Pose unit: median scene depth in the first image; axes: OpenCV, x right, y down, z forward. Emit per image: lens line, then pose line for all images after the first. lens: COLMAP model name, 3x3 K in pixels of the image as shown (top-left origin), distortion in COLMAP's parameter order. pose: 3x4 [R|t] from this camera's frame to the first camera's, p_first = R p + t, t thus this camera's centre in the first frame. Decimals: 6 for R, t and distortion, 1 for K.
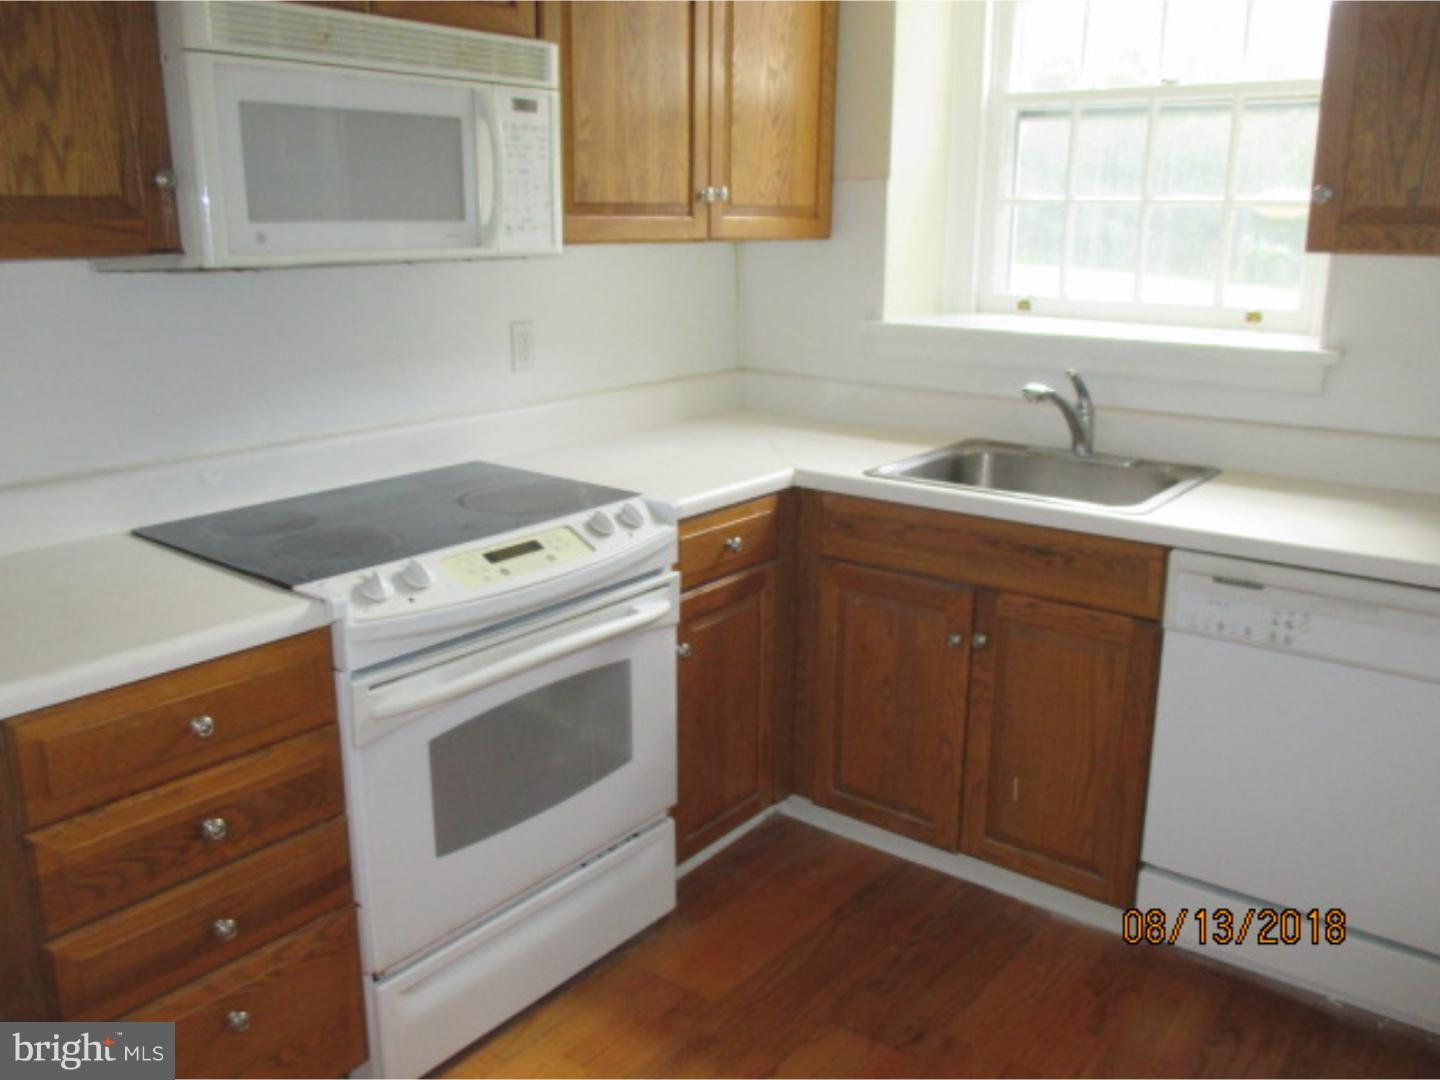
lens RADIAL K [[1205.6, 0, 720.1], [0, 1205.6, 541.5], [0, 0, 1]] dist [-0.045418, 0.003847]
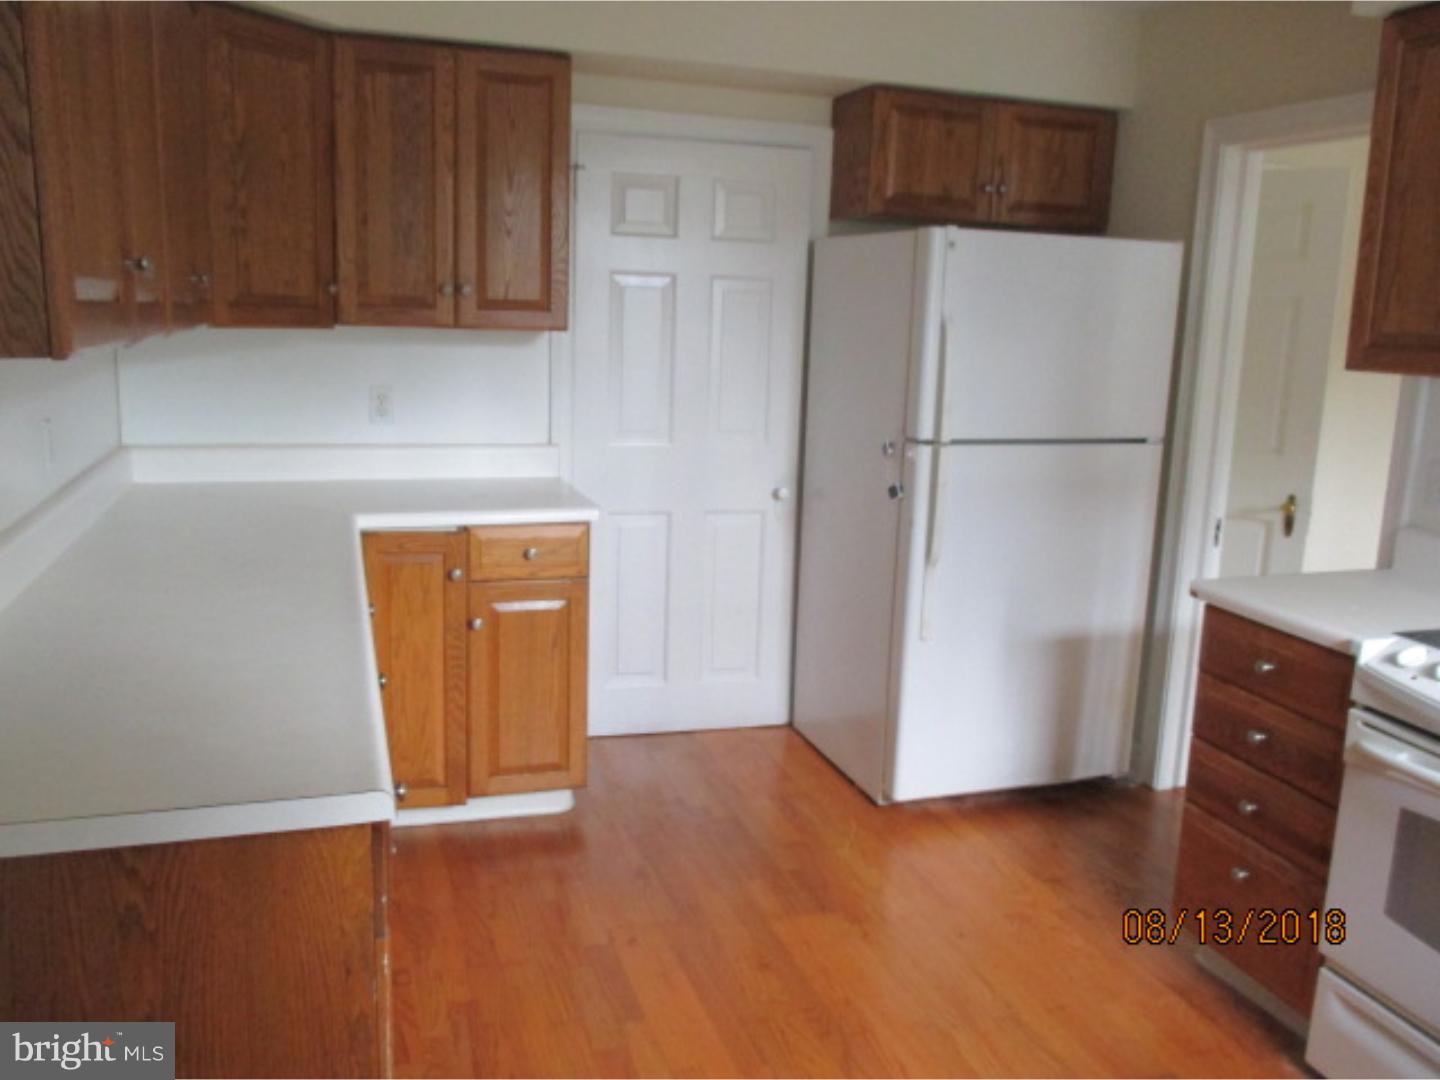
lens RADIAL K [[1205.6, 0, 719.3], [0, 1205.6, 539.1], [0, 0, 1]] dist [-0.045418, 0.003847]
pose [[-0.568874, 0.133536, -0.811511, 1.090387], [-0.241862, 0.915933, 0.320266, -0.293132], [0.786057, 0.378465, -0.488753, 1.037887]]
